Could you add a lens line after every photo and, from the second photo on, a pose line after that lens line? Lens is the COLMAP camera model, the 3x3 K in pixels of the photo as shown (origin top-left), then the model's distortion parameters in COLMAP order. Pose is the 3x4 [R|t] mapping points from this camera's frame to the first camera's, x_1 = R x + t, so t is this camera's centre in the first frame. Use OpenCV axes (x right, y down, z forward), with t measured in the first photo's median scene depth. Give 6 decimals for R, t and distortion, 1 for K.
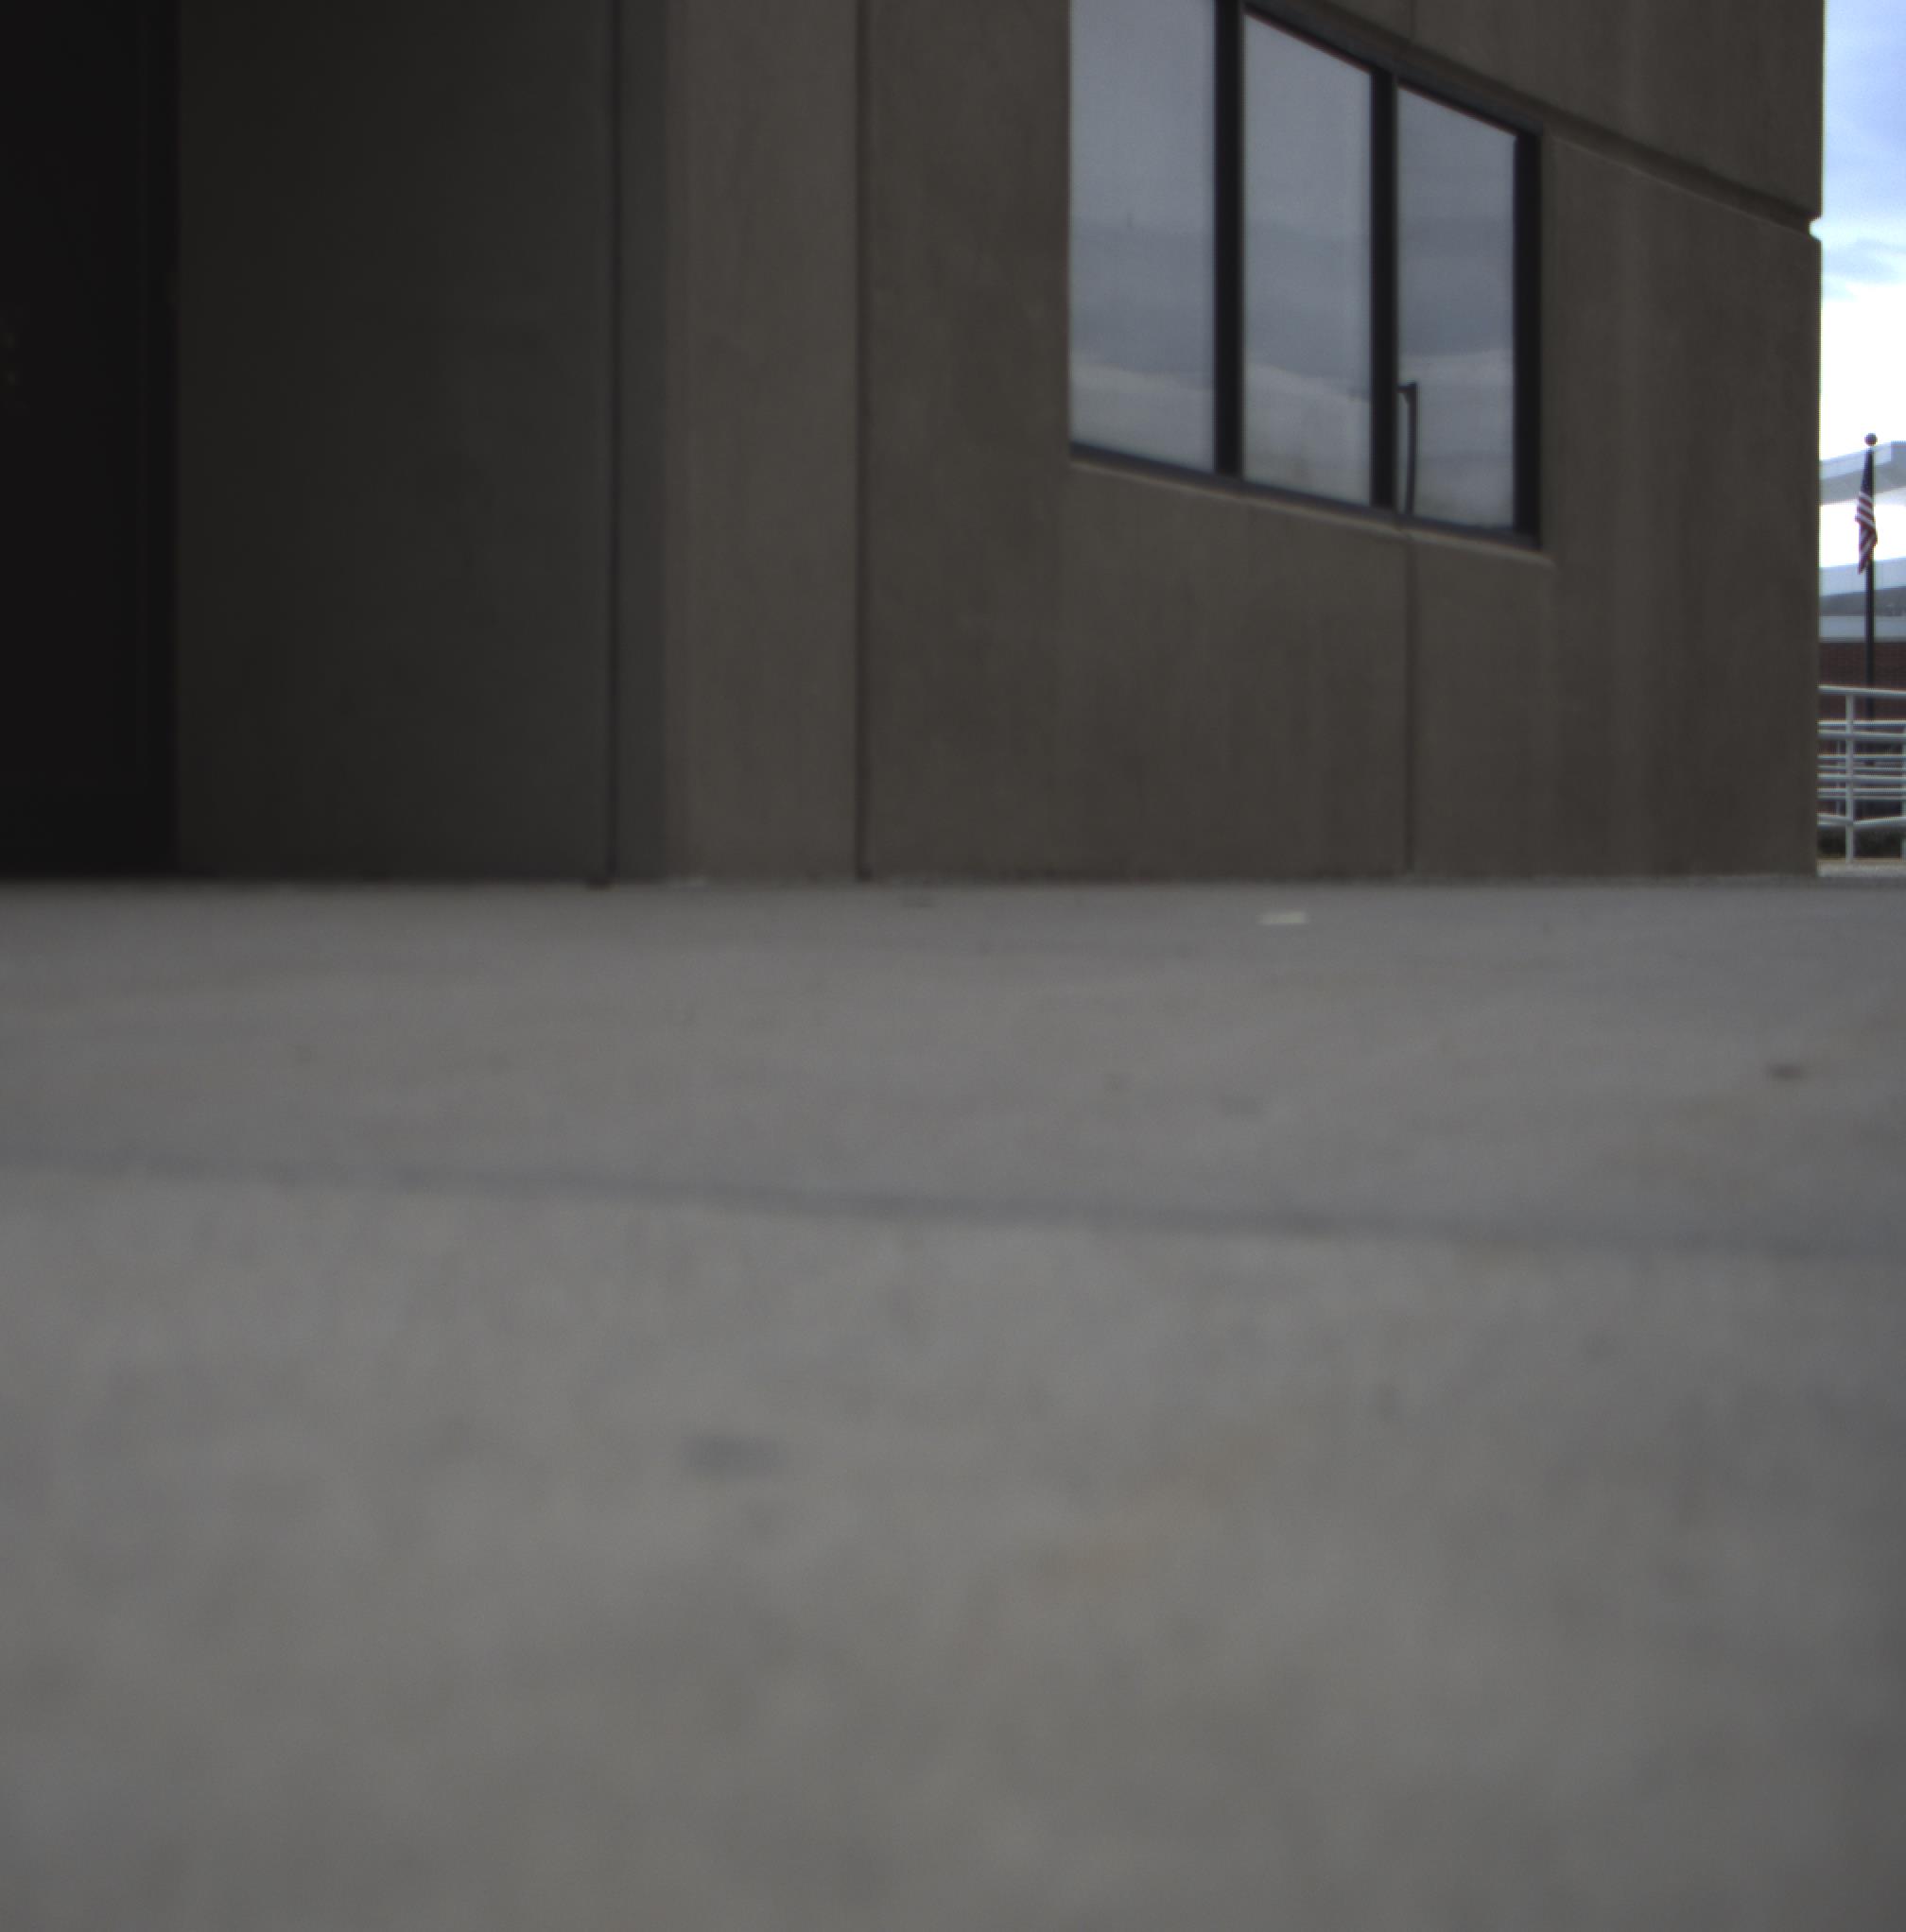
lens RADIAL K [[4405.4, 0, 747.3], [0, 4405.4, 880.7], [0, 0, 1]] dist [-0.162420, 1.039644]
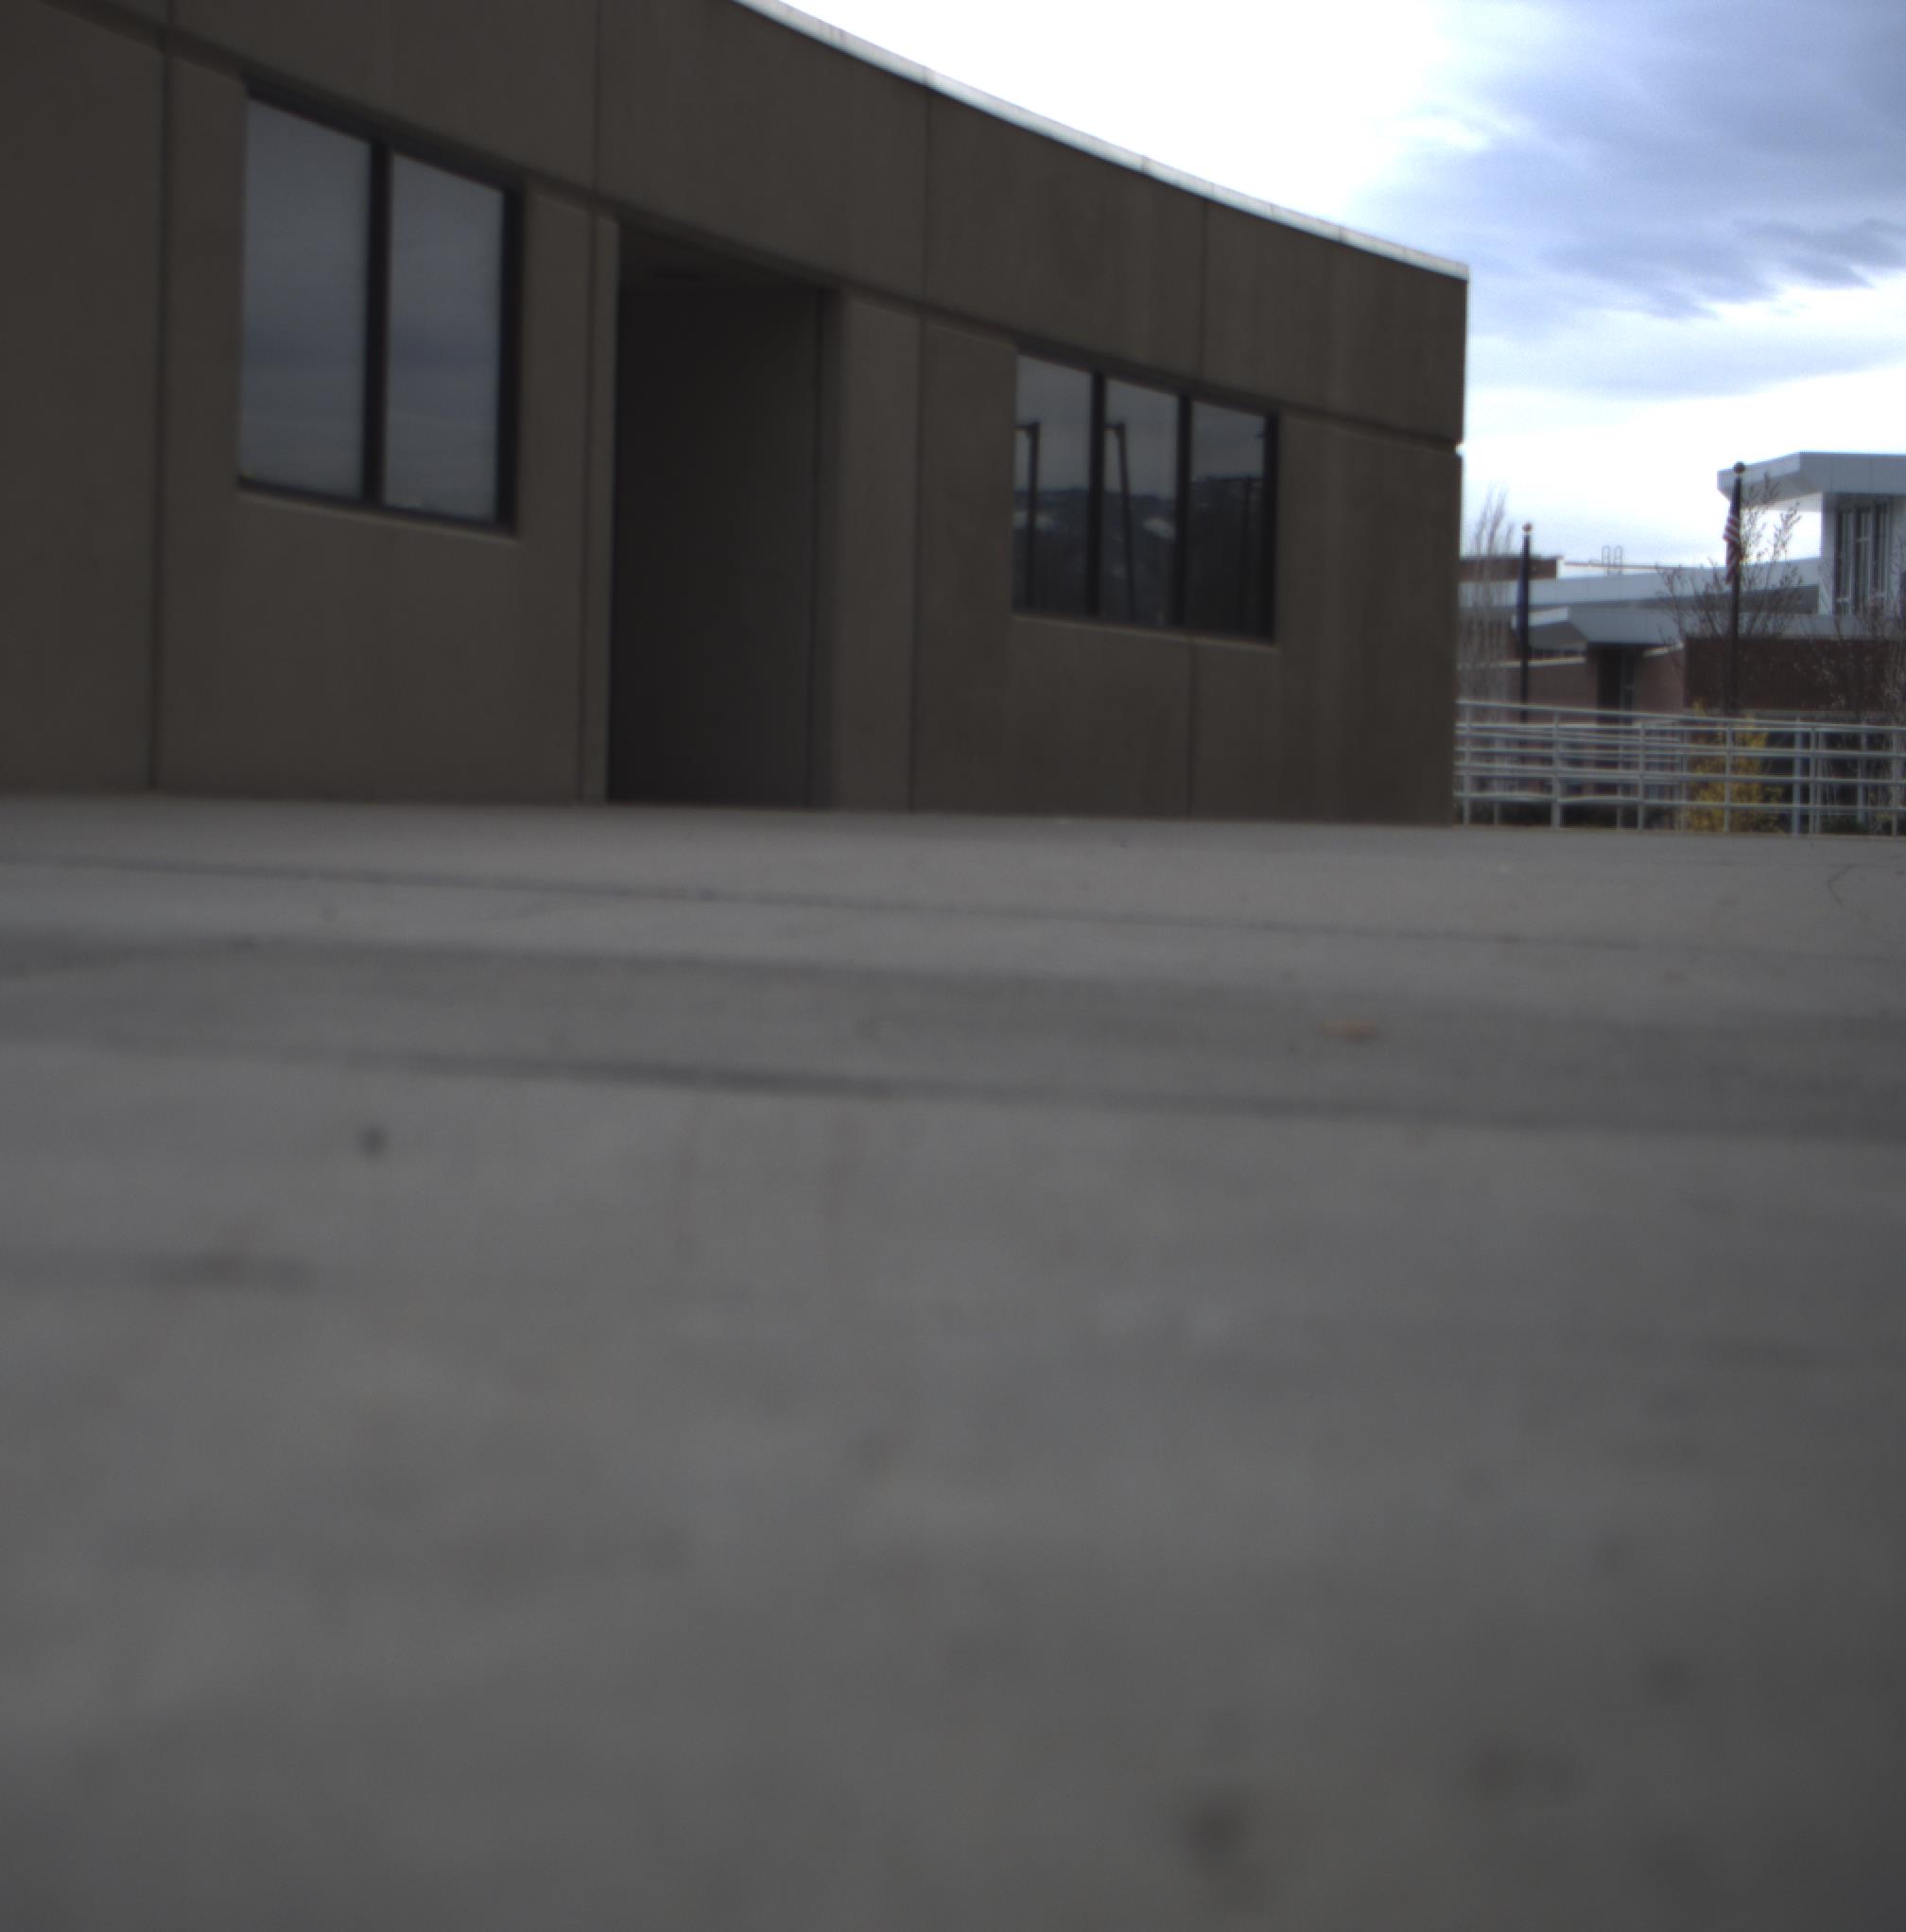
lens RADIAL K [[4405.4, 0, 747.3], [0, 4405.4, 880.7], [0, 0, 1]] dist [-0.162420, 1.039644]
pose [[0.999735, 0.021819, 0.007378, -0.054841], [-0.021894, 0.999708, 0.010224, 0.010133], [-0.007153, -0.010383, 0.999921, -0.920837]]
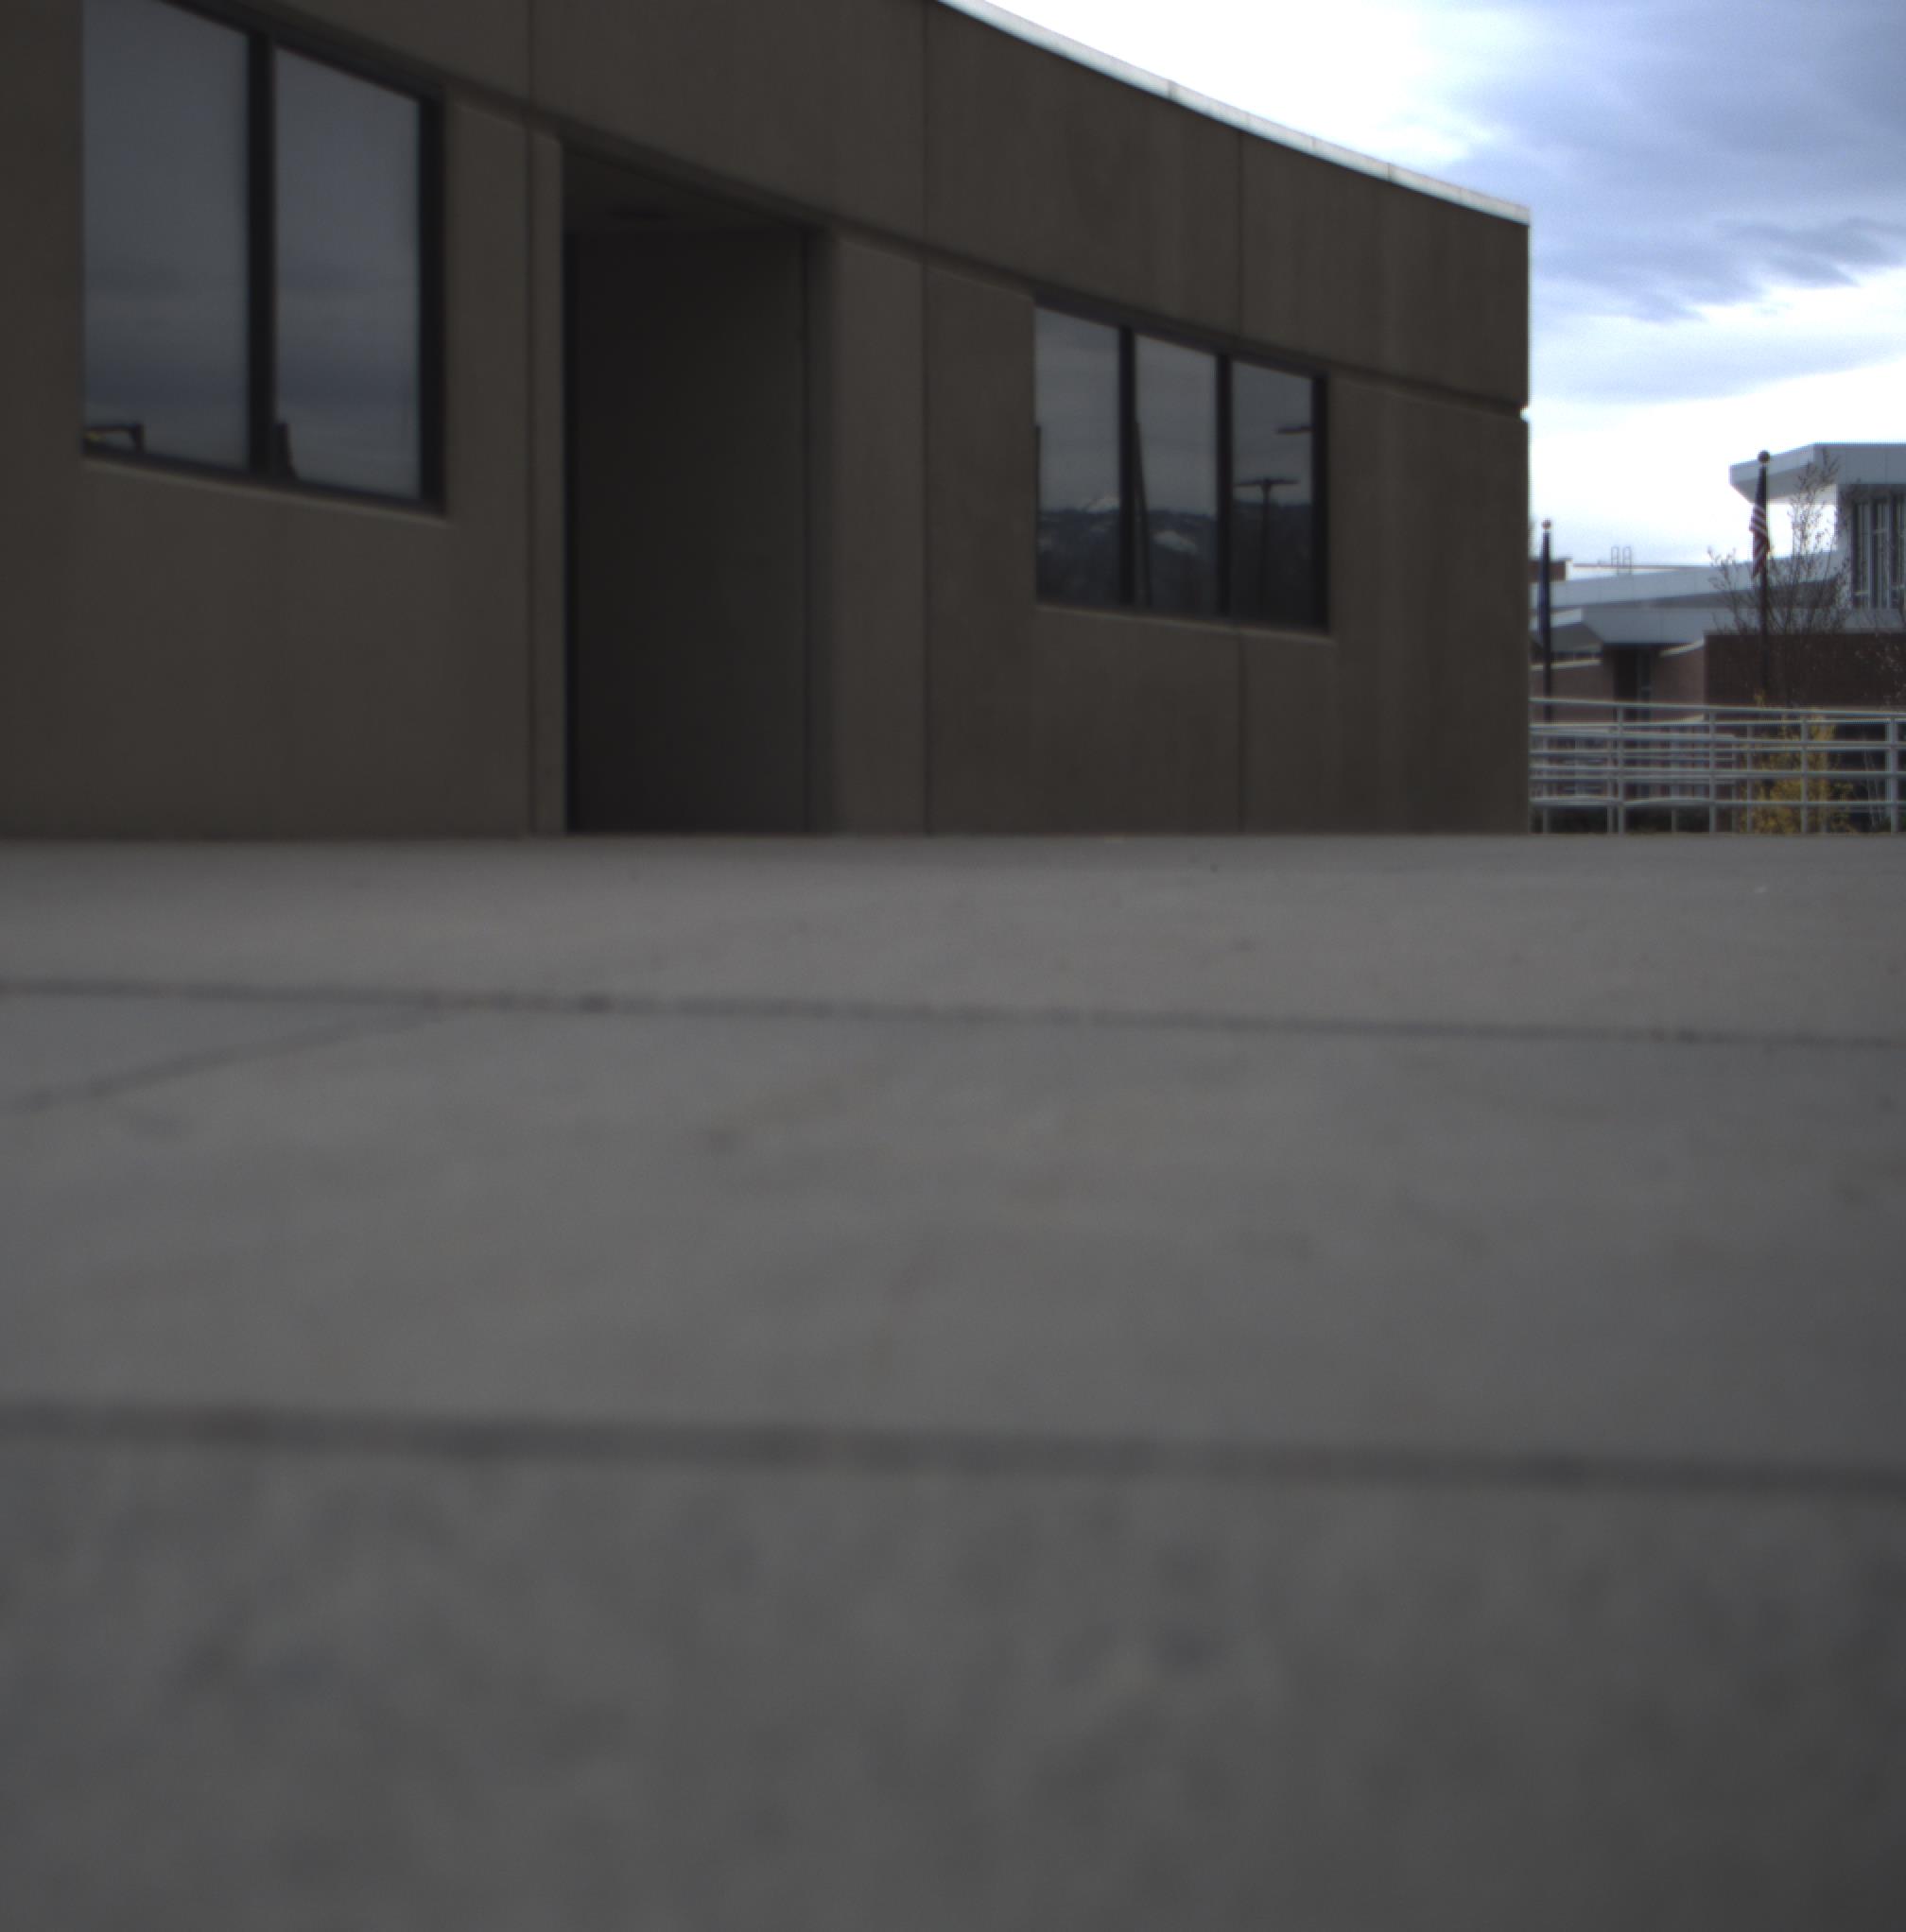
lens RADIAL K [[4405.4, 0, 747.3], [0, 4405.4, 880.7], [0, 0, 1]] dist [-0.162420, 1.039644]
pose [[0.999969, -0.005505, 0.005625, -0.047985], [0.005484, 0.999977, 0.003895, 0.008830], [-0.005647, -0.003864, 0.999977, -0.689002]]
